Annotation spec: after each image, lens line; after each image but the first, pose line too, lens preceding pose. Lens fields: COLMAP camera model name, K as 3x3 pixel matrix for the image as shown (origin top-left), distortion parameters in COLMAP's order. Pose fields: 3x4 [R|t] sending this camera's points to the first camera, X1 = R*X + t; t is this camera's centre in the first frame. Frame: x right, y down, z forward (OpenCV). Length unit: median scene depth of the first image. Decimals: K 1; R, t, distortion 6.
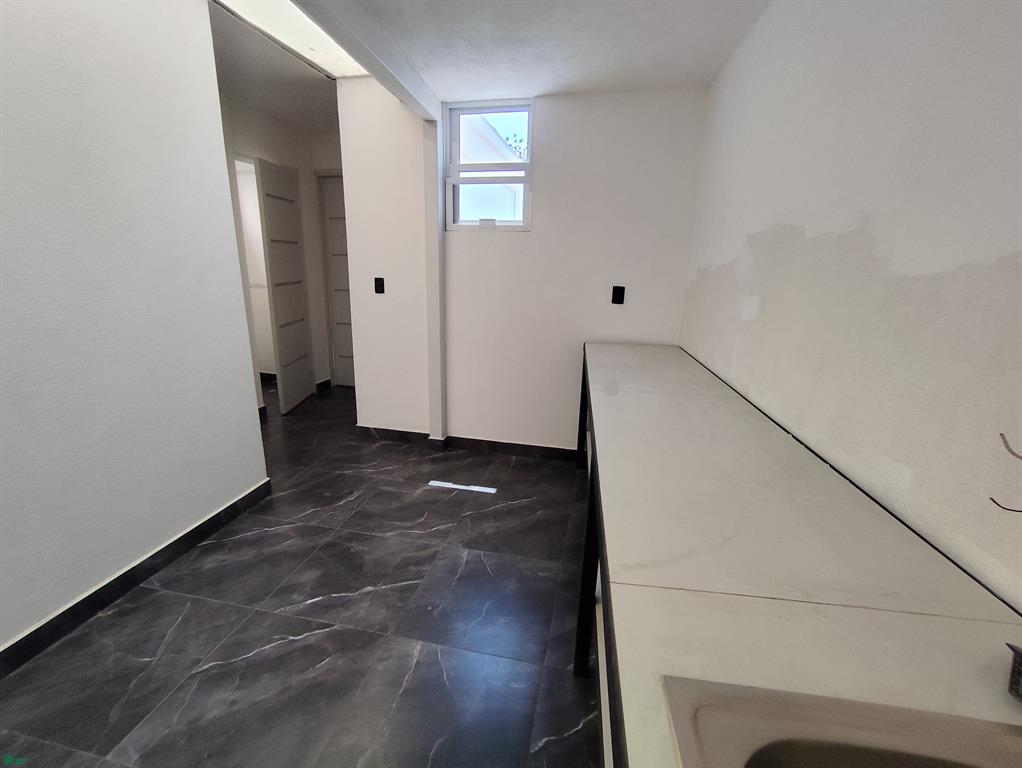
lens RADIAL K [[463.8, 0, 510.2], [0, 463.8, 382.8], [0, 0, 1]] dist [-0.010748, 0.003486]
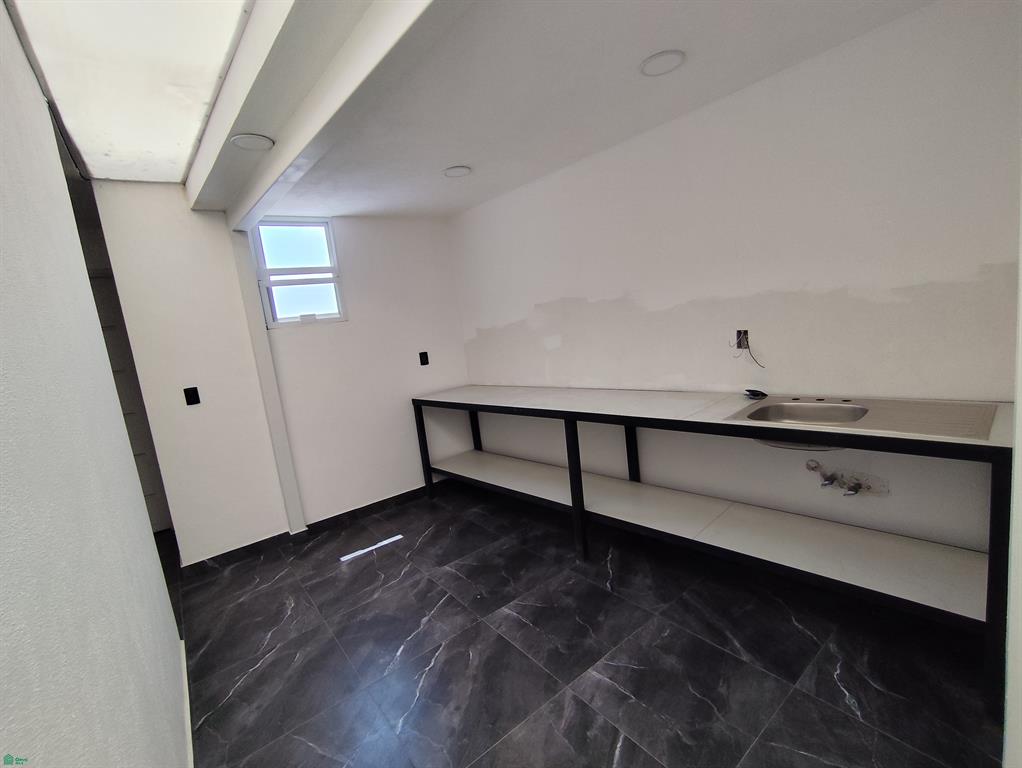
lens RADIAL K [[463.8, 0, 504.0], [0, 463.8, 388.4], [0, 0, 1]] dist [-0.010748, 0.003486]
pose [[0.644030, -0.213845, 0.734504, -0.625108], [0.324983, 0.945671, -0.009627, -0.019431], [-0.692540, 0.244901, 0.678536, -0.048391]]
